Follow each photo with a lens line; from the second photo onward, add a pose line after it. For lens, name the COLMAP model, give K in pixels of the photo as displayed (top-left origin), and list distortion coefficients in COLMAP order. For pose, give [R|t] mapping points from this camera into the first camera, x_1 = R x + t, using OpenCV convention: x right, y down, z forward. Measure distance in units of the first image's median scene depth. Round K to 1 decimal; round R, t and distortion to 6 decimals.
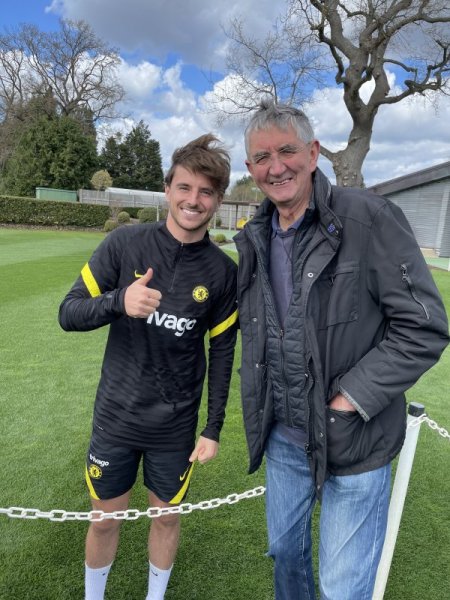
lens RADIAL K [[457.8, 0, 204.7], [0, 457.8, 300.8], [0, 0, 1]] dist [0.034313, -0.006576]
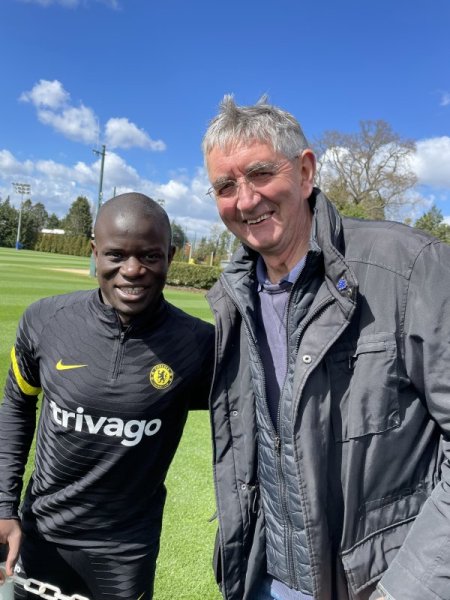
lens RADIAL K [[449.8, 0, 230.2], [0, 449.8, 302.2], [0, 0, 1]] dist [0.005188, -0.003974]
pose [[0.817346, 0.064932, -0.572476, 0.097092], [-0.167496, 0.977493, -0.128270, -0.006381], [0.551262, 0.200728, 0.809826, 0.079407]]
